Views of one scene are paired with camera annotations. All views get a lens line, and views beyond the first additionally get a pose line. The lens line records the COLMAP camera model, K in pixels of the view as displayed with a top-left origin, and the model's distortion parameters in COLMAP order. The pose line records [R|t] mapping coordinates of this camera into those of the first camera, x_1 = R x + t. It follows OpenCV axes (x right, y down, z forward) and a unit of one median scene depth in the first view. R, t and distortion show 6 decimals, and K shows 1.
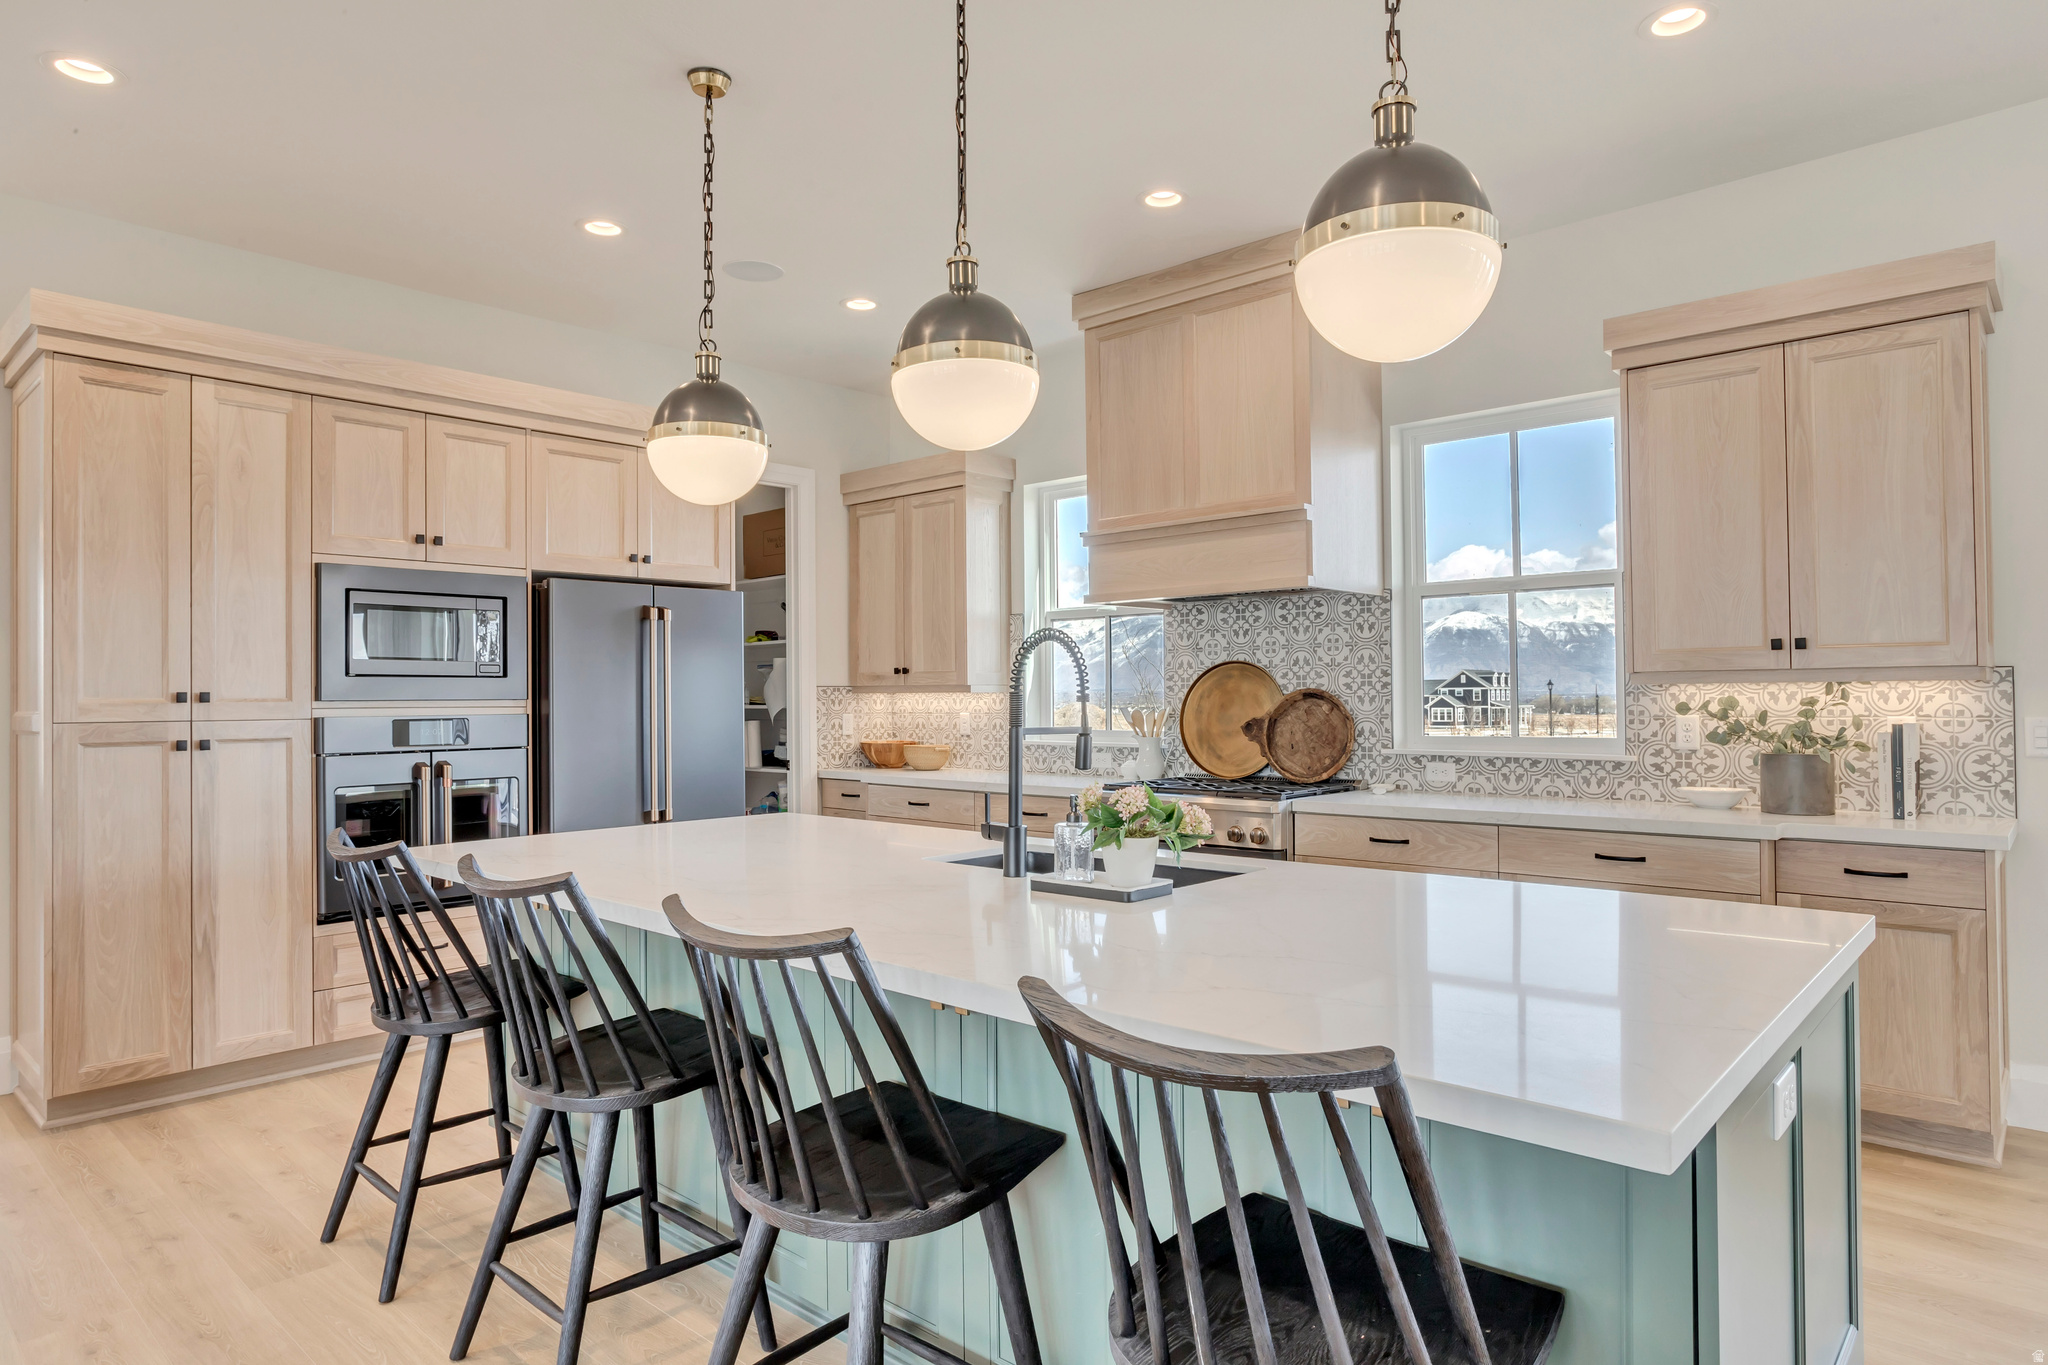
lens RADIAL K [[1025.8, 0, 1021.7], [0, 1025.8, 712.0], [0, 0, 1]] dist [-0.004060, 0.012688]
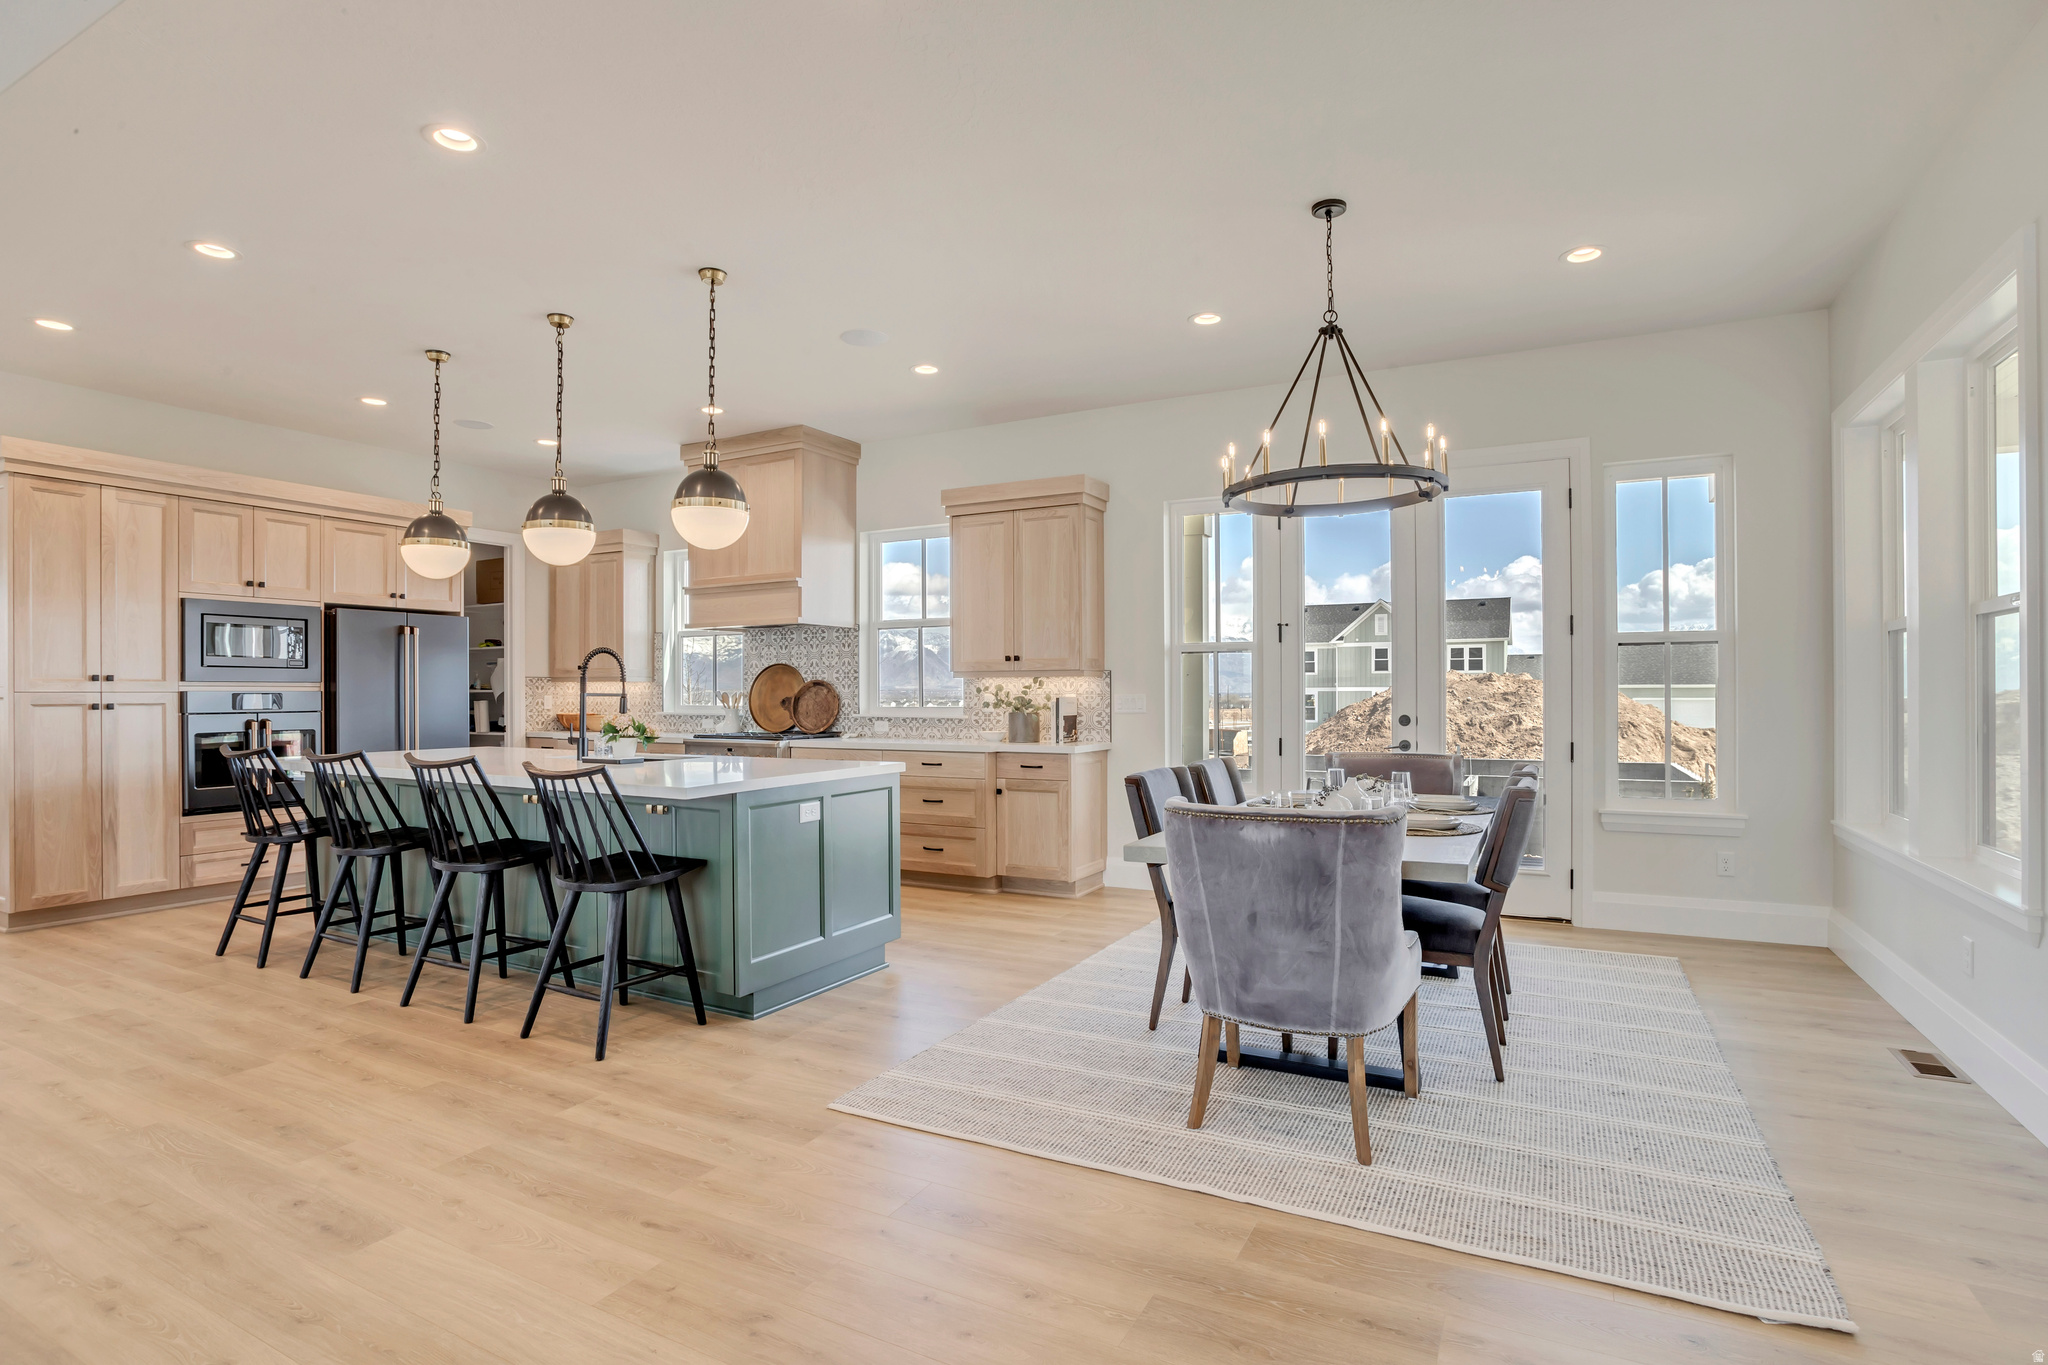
lens RADIAL K [[1025.8, 0, 1021.7], [0, 1025.8, 712.0], [0, 0, 1]] dist [-0.004060, 0.012688]
pose [[0.982634, 0.002698, 0.185534, 0.332822], [-0.002352, 0.999995, -0.002084, 0.038560], [-0.185539, 0.001612, 0.982636, -0.871493]]
